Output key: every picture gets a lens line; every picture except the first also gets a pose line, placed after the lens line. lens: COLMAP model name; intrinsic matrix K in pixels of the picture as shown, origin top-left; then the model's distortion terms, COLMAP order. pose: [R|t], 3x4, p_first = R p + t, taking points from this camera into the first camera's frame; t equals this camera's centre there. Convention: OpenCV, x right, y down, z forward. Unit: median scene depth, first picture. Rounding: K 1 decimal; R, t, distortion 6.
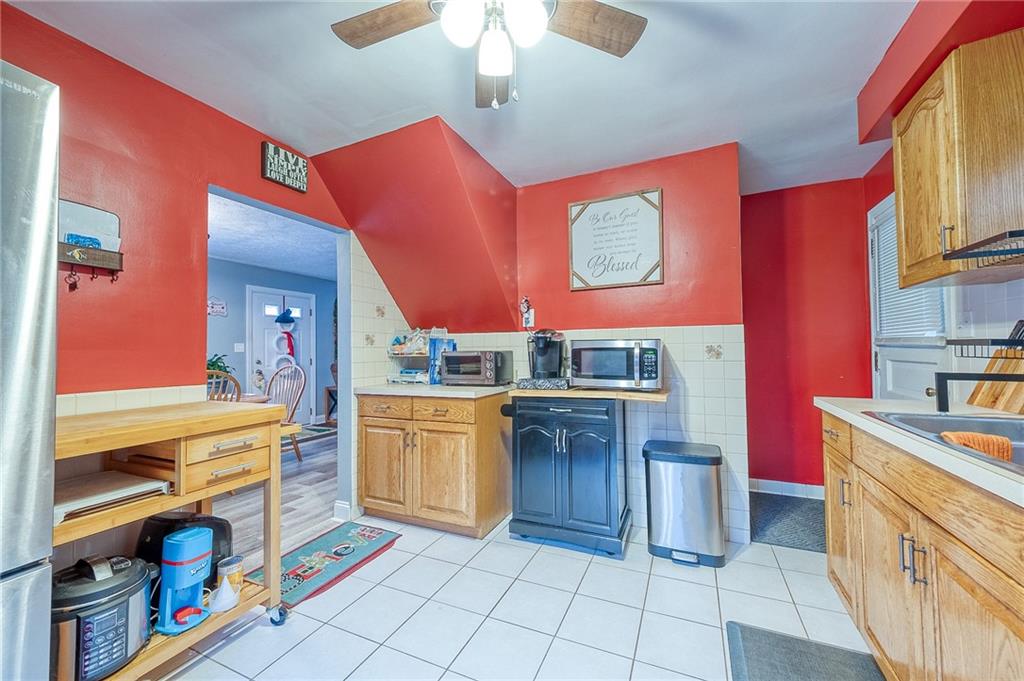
lens RADIAL K [[383.0, 0, 512.7], [0, 383.0, 341.0], [0, 0, 1]] dist [0.000205, 0.000016]
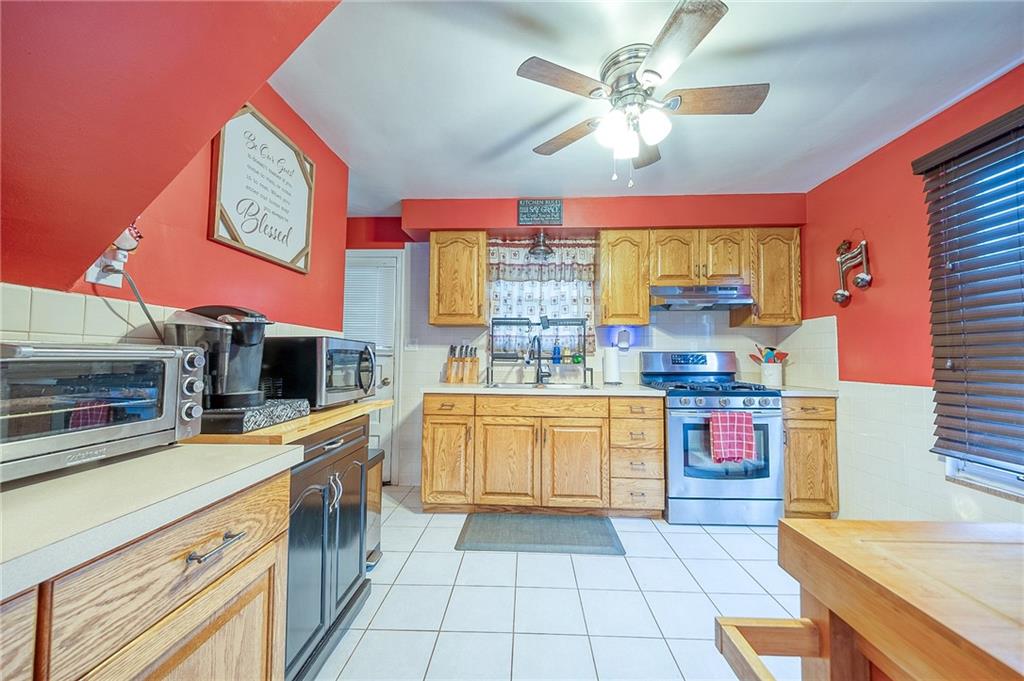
lens RADIAL K [[383.0, 0, 511.0], [0, 383.0, 342.4], [0, 0, 1]] dist [0.000205, 0.000016]
pose [[-0.388393, 0.042837, 0.920498, -0.536048], [-0.034268, 0.997557, -0.060882, 0.033529], [-0.920857, -0.055190, -0.385976, 0.880305]]
